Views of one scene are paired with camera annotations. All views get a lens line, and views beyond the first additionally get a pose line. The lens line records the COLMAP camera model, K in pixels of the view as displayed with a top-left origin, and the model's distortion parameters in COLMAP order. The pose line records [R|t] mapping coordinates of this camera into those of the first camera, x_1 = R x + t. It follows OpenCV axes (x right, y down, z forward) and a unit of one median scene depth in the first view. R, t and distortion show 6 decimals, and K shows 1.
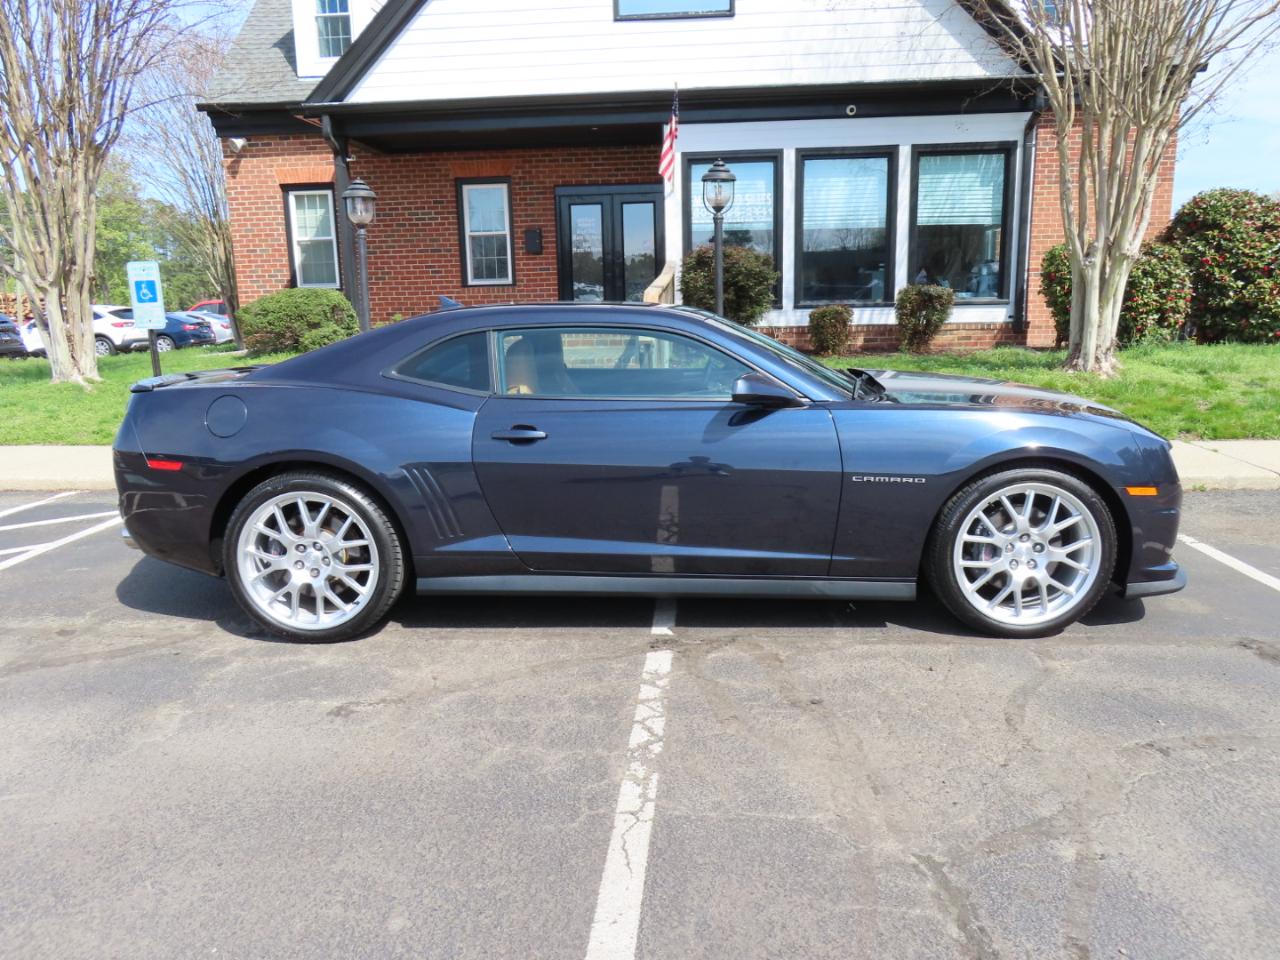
lens RADIAL K [[917.3, 0, 644.2], [0, 917.3, 482.7], [0, 0, 1]] dist [-0.014898, 0.012155]
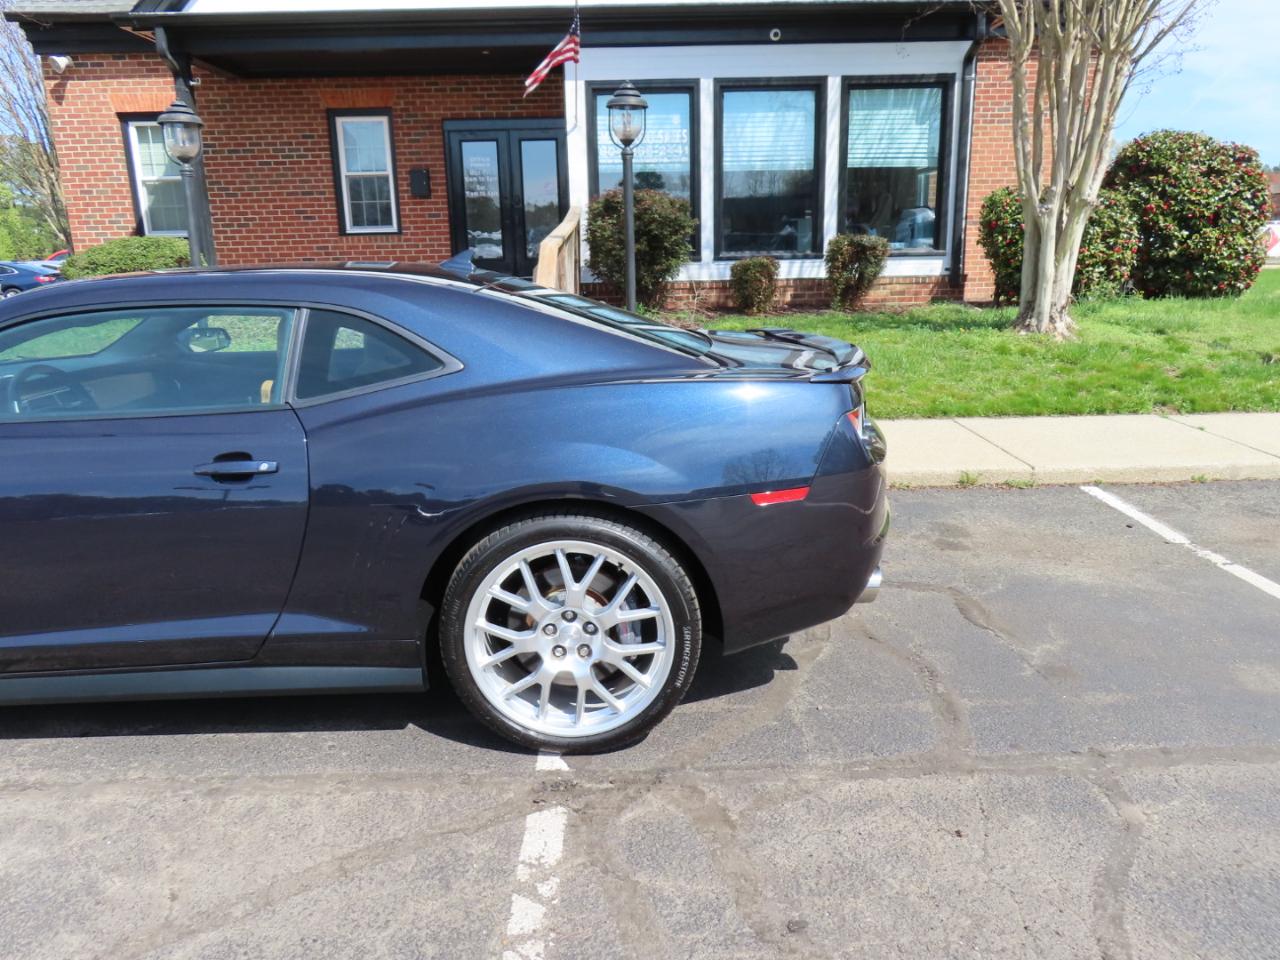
lens RADIAL K [[917.3, 0, 645.9], [0, 917.3, 481.2], [0, 0, 1]] dist [-0.014898, 0.012155]
pose [[0.995494, -0.022620, 0.092086, 0.009209], [0.017686, 0.998382, 0.054051, -0.023738], [-0.093160, -0.052179, 0.994283, 0.102181]]
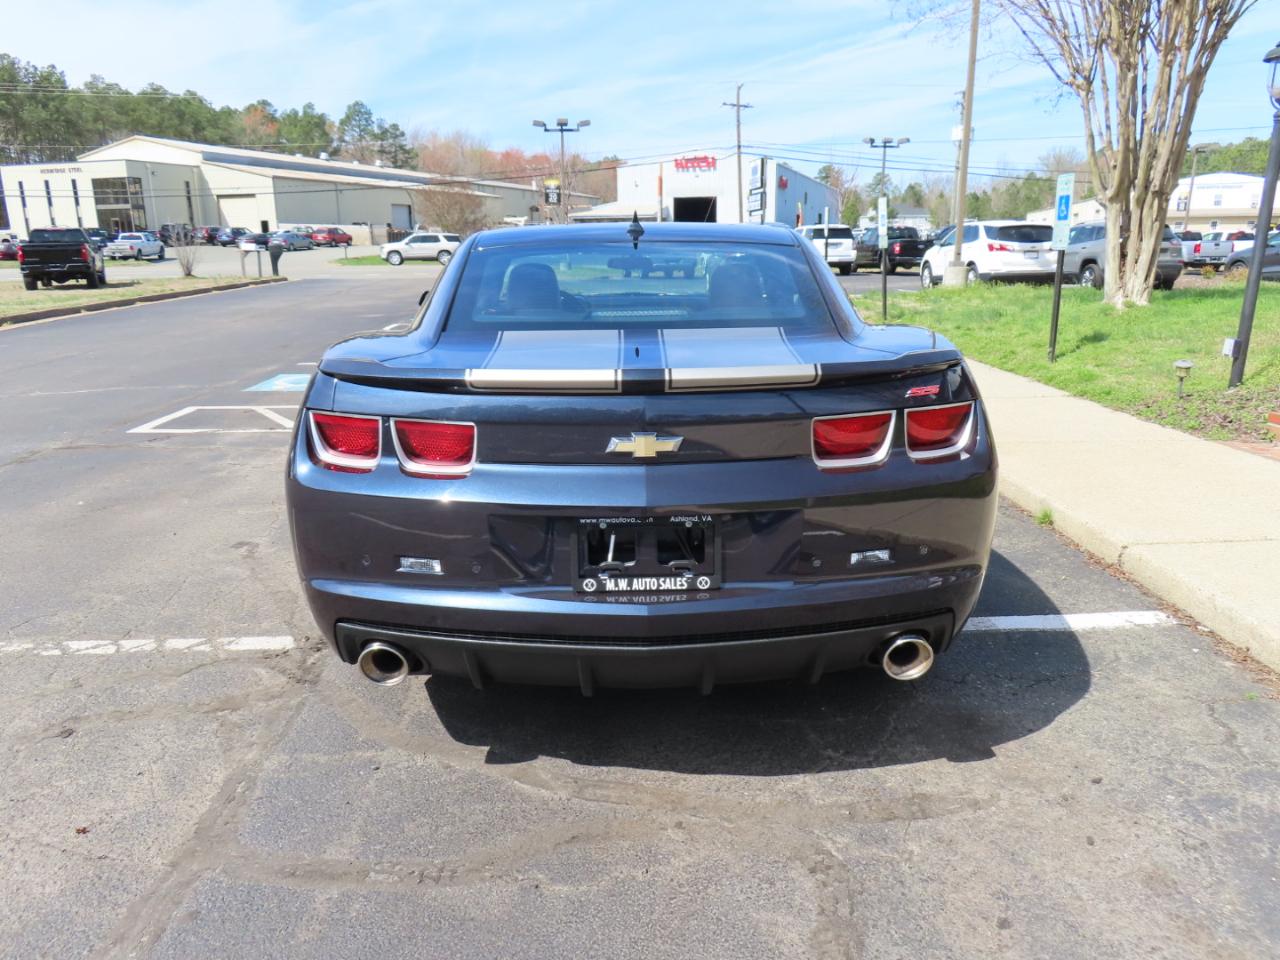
lens RADIAL K [[917.3, 0, 645.5], [0, 917.3, 476.4], [0, 0, 1]] dist [-0.014898, 0.012155]
pose [[0.106492, 0.265739, -0.958145, 0.236611], [-0.185921, 0.951951, 0.243357, -0.066279], [0.976777, 0.152224, 0.150781, 0.333103]]
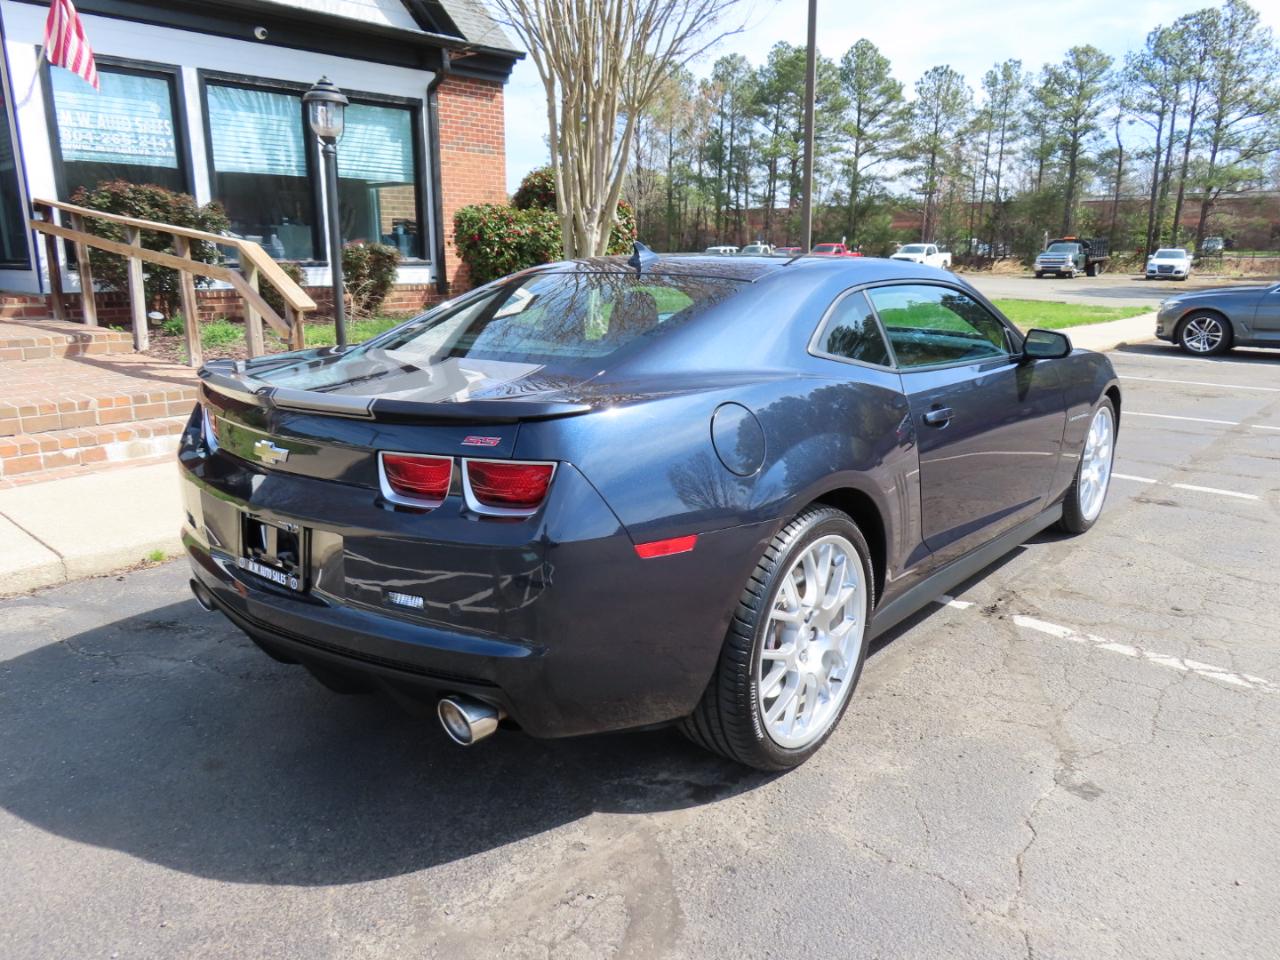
lens RADIAL K [[917.3, 0, 643.2], [0, 917.3, 483.8], [0, 0, 1]] dist [-0.014898, 0.012155]
pose [[0.615727, -0.170317, 0.769333, -0.271723], [0.138871, 0.984533, 0.106815, -0.033459], [-0.775626, 0.041070, 0.629856, 0.195529]]
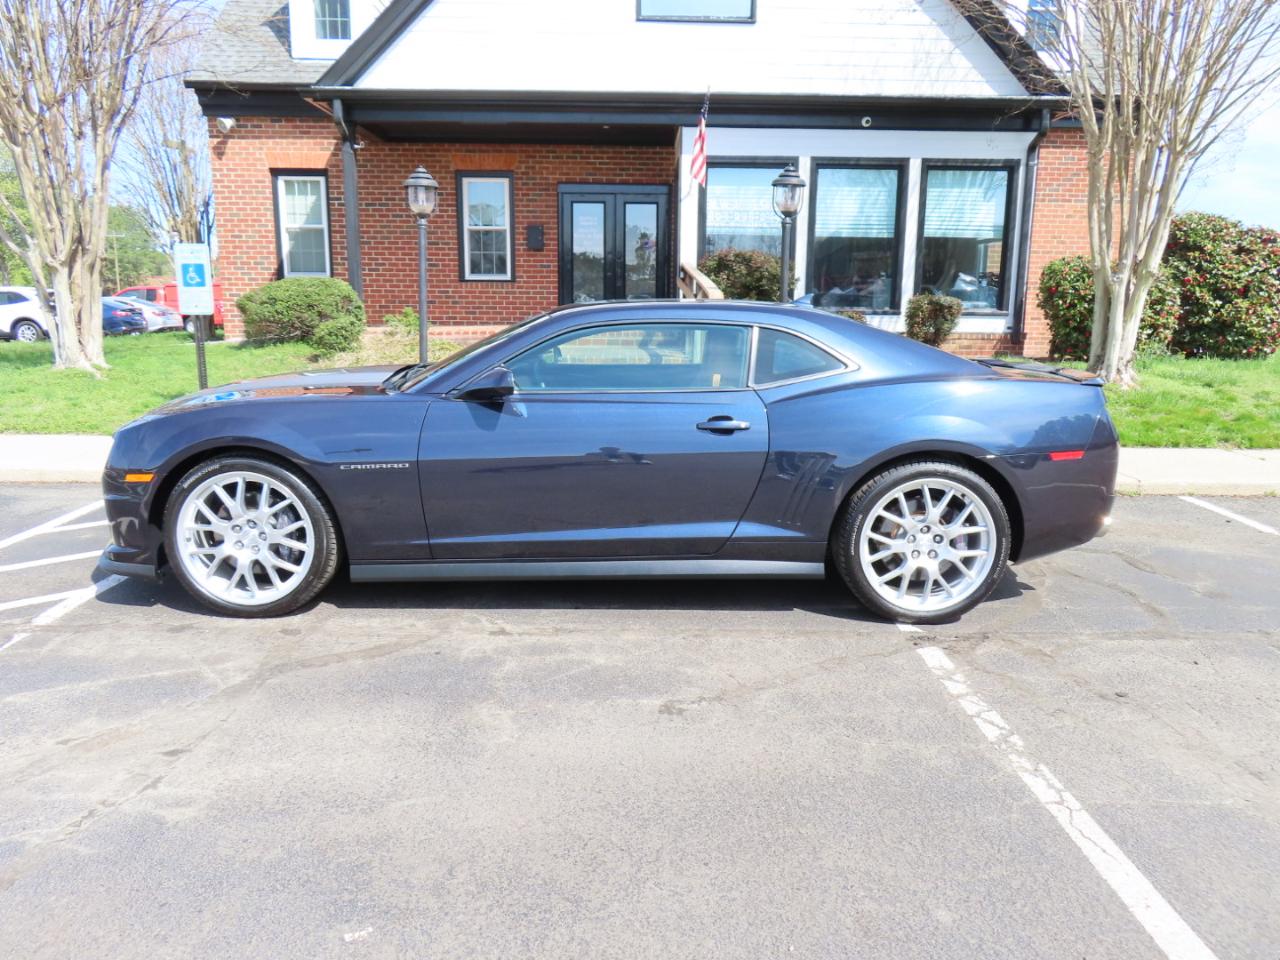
lens RADIAL K [[917.3, 0, 643.6], [0, 917.3, 481.7], [0, 0, 1]] dist [-0.014898, 0.012155]
pose [[0.995112, 0.012560, 0.097951, -0.113339], [-0.012328, 0.999920, -0.002974, 0.001831], [-0.097981, 0.001751, 0.995187, 0.004809]]
